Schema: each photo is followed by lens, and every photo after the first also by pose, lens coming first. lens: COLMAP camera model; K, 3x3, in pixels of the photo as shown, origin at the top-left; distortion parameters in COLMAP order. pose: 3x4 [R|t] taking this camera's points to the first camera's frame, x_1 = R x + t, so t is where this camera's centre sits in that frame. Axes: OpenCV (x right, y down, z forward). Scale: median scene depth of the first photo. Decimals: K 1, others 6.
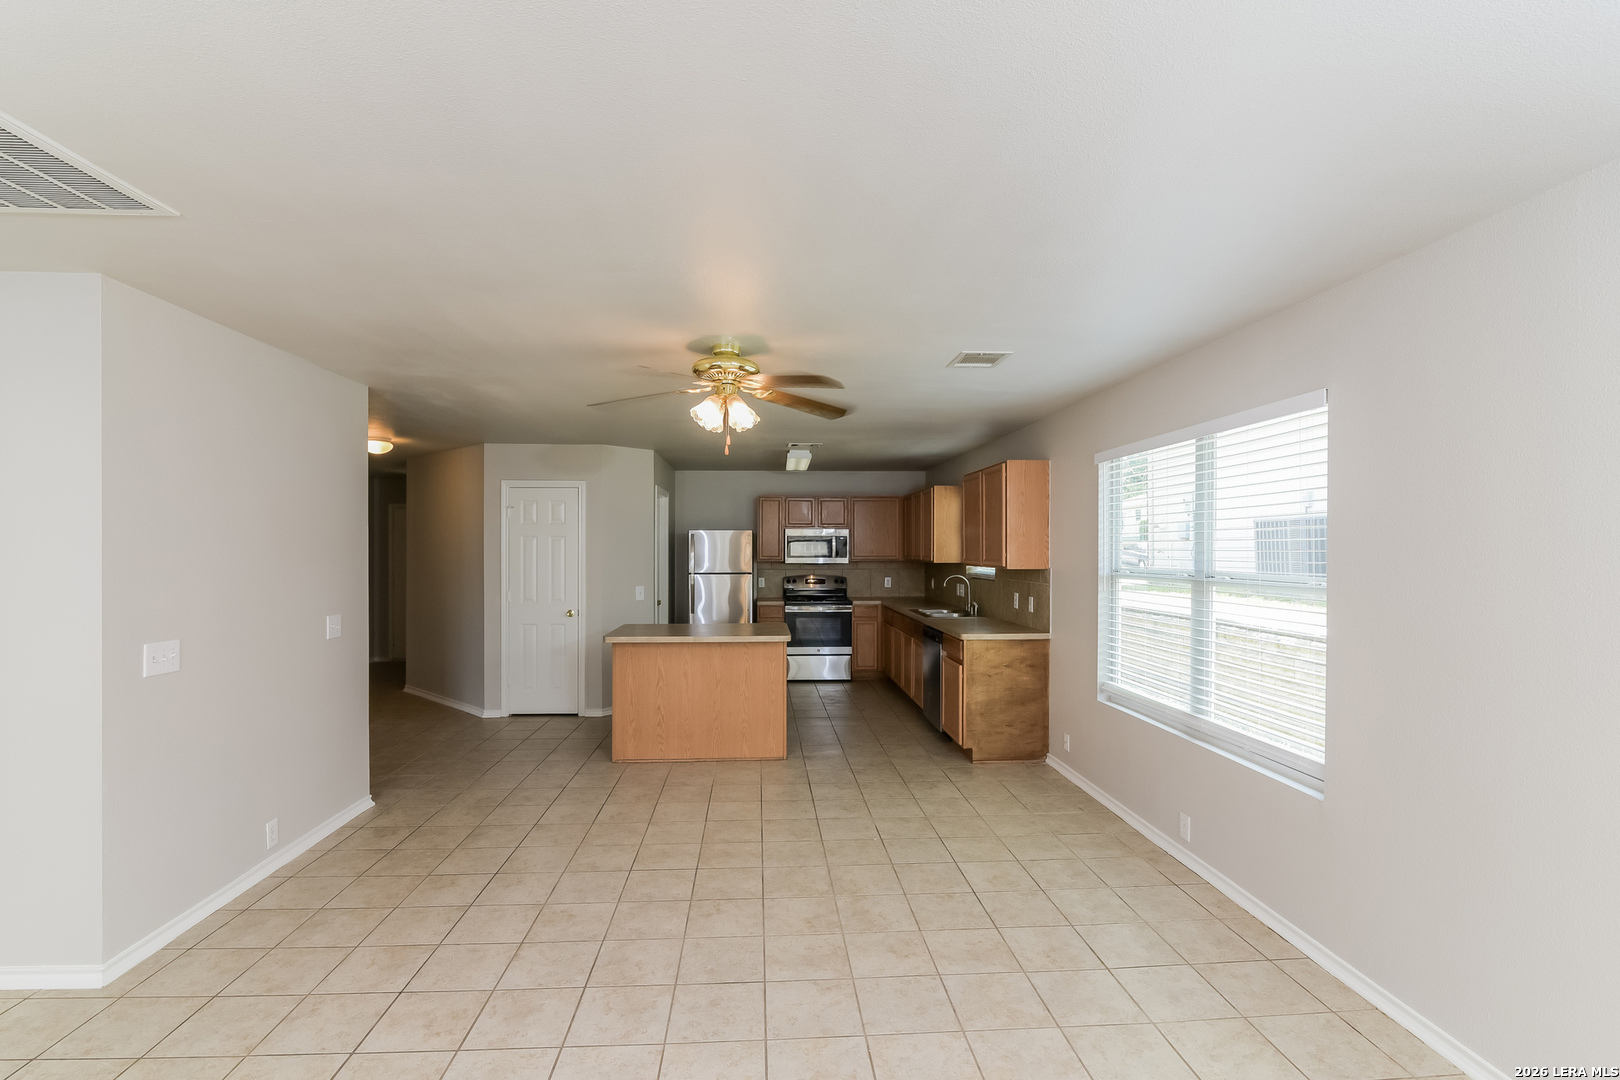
lens RADIAL K [[742.6, 0, 809.7], [0, 742.6, 547.4], [0, 0, 1]] dist [-0.018097, 0.000713]
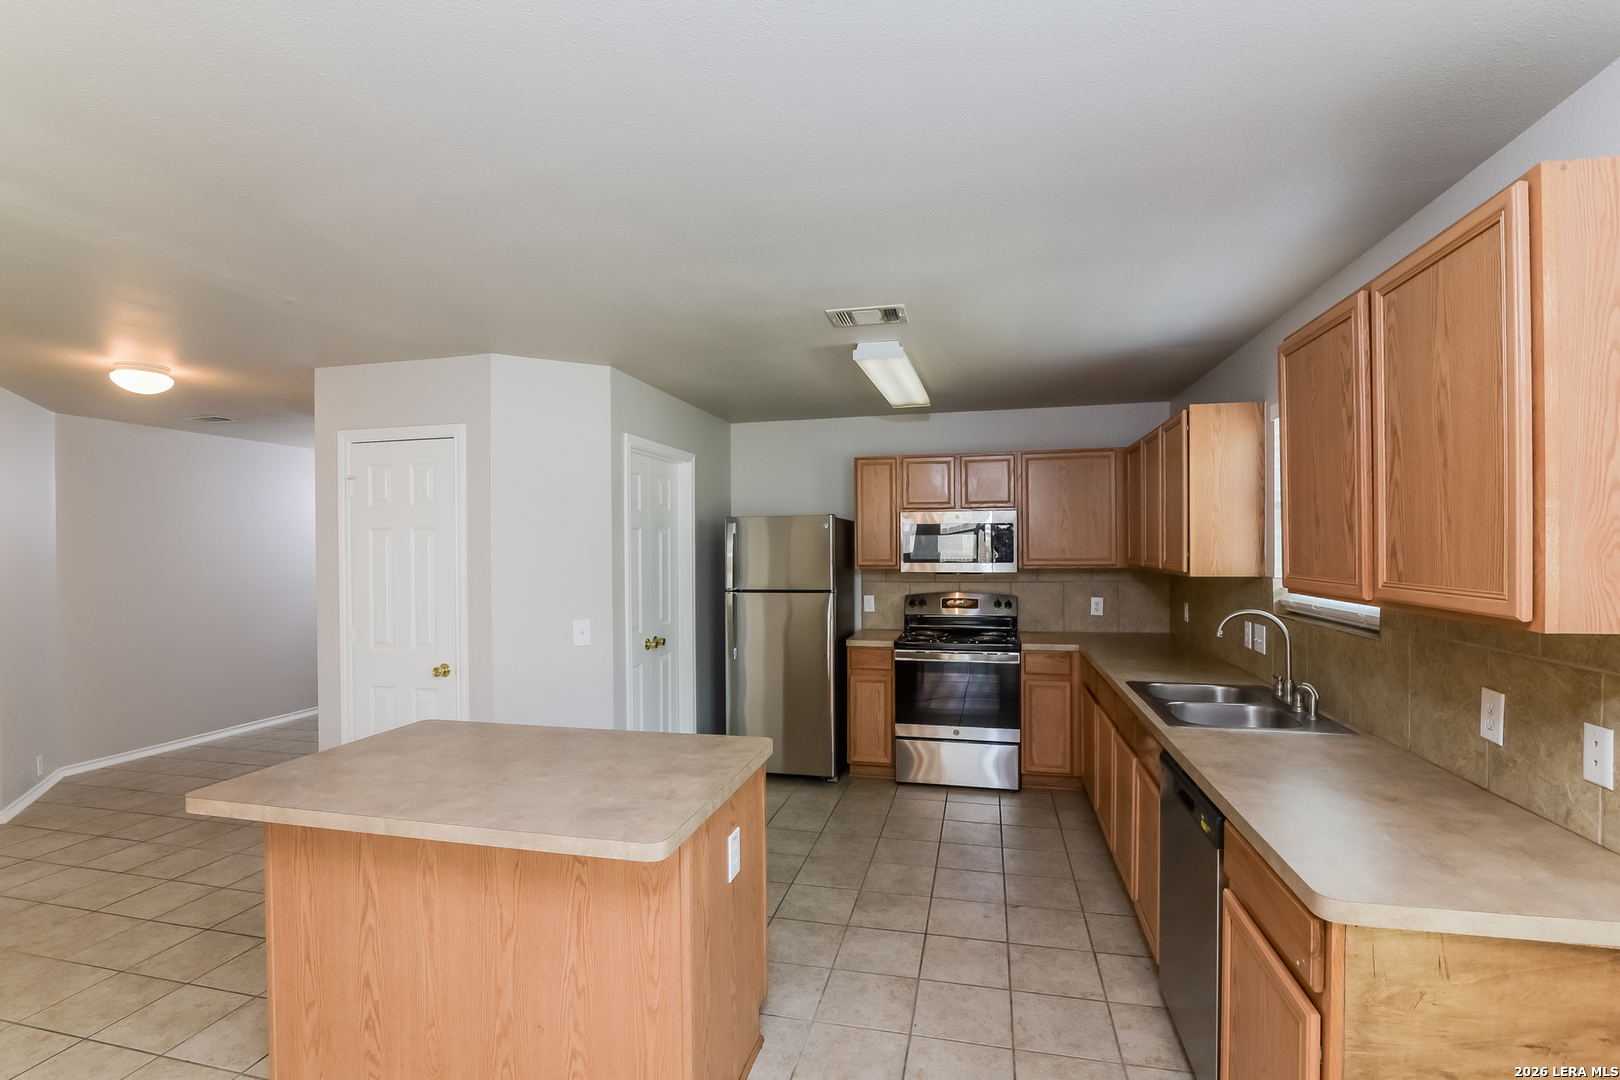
lens RADIAL K [[742.6, 0, 800.5], [0, 742.6, 540.4], [0, 0, 1]] dist [-0.018097, 0.000713]
pose [[0.950374, -0.012036, -0.310876, 0.072604], [0.009853, 0.999915, -0.008590, 0.000590], [0.310953, 0.005101, 0.950412, 0.437176]]
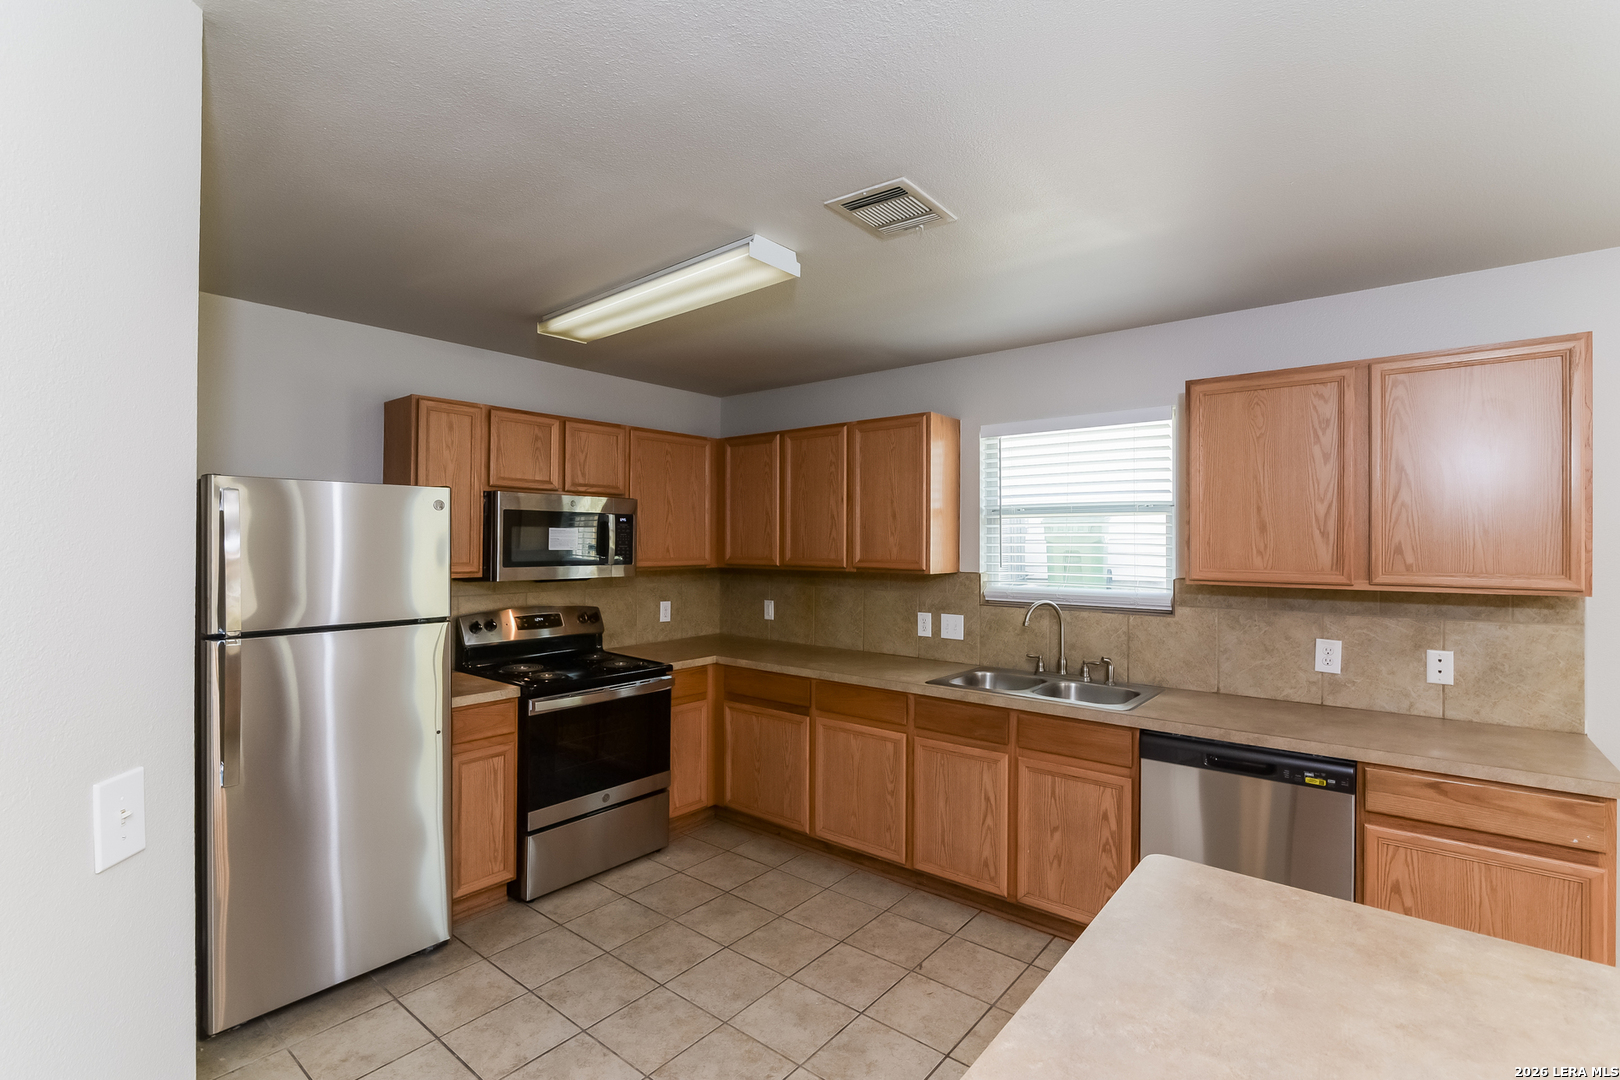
lens RADIAL K [[742.6, 0, 803.5], [0, 742.6, 533.6], [0, 0, 1]] dist [-0.018097, 0.000713]
pose [[0.694194, 0.009086, 0.719731, -0.198704], [-0.001663, 0.999938, -0.011019, 0.000340], [-0.719786, 0.006453, 0.694166, 0.634310]]
